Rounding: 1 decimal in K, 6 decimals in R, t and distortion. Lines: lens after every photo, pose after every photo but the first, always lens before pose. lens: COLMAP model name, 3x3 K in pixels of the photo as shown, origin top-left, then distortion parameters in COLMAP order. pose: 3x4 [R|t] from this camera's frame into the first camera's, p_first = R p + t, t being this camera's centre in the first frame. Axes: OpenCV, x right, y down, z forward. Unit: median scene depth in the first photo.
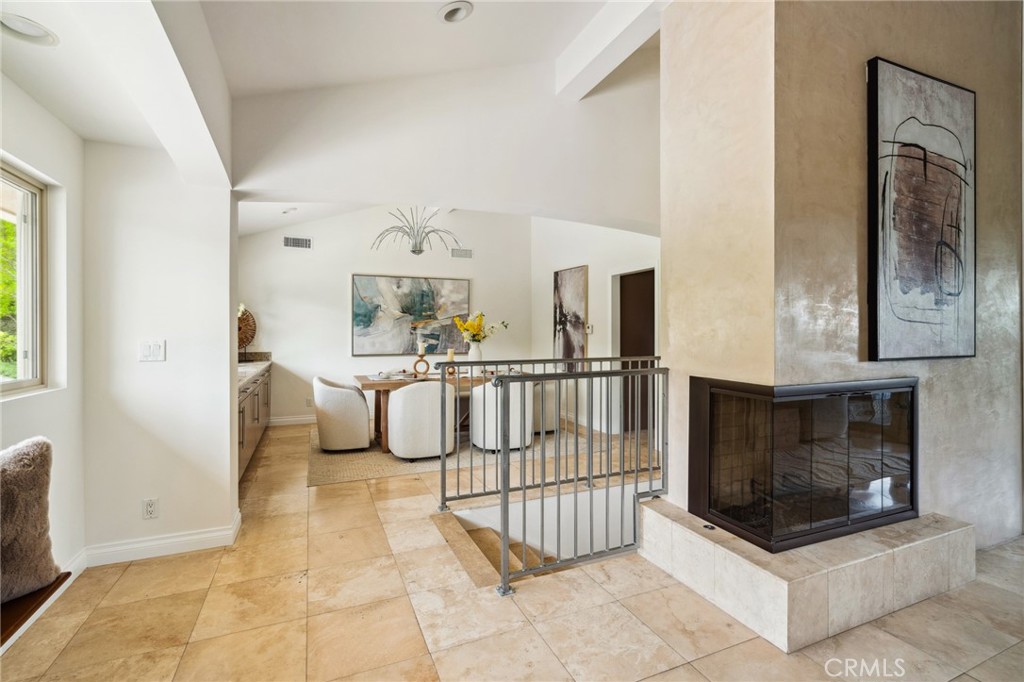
lens RADIAL K [[466.3, 0, 510.7], [0, 466.3, 338.8], [0, 0, 1]] dist [0.003316, 0.000030]
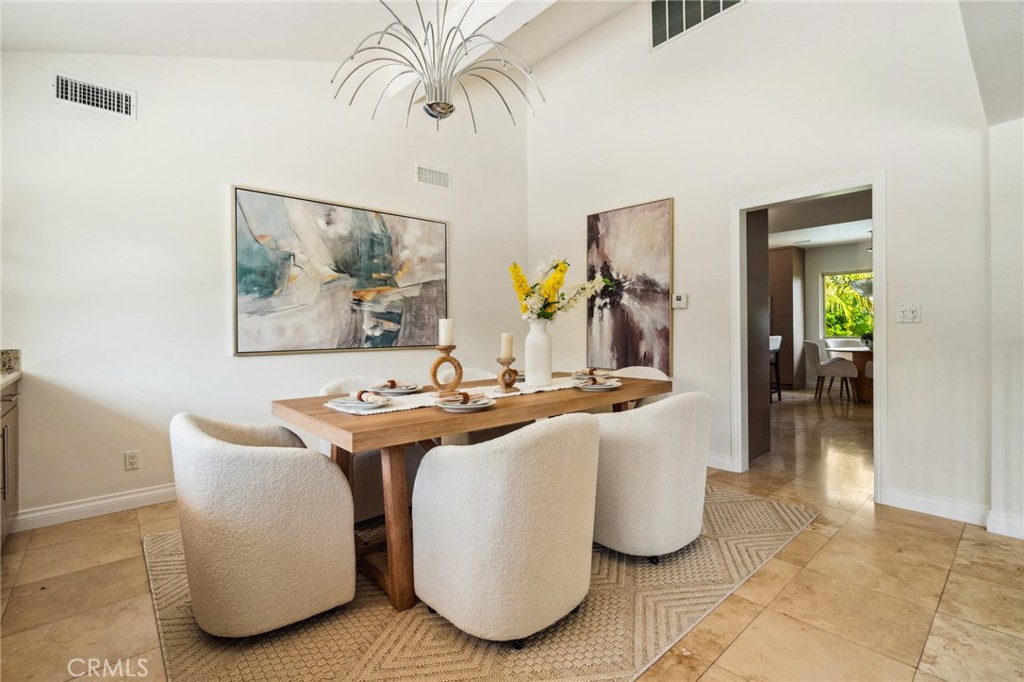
lens RADIAL K [[466.3, 0, 510.6], [0, 466.3, 333.3], [0, 0, 1]] dist [0.003316, 0.000030]
pose [[0.949249, -0.011003, 0.314333, -0.217327], [0.011903, 0.999929, -0.000941, 0.018104], [-0.314300, 0.004635, 0.949312, 0.442611]]
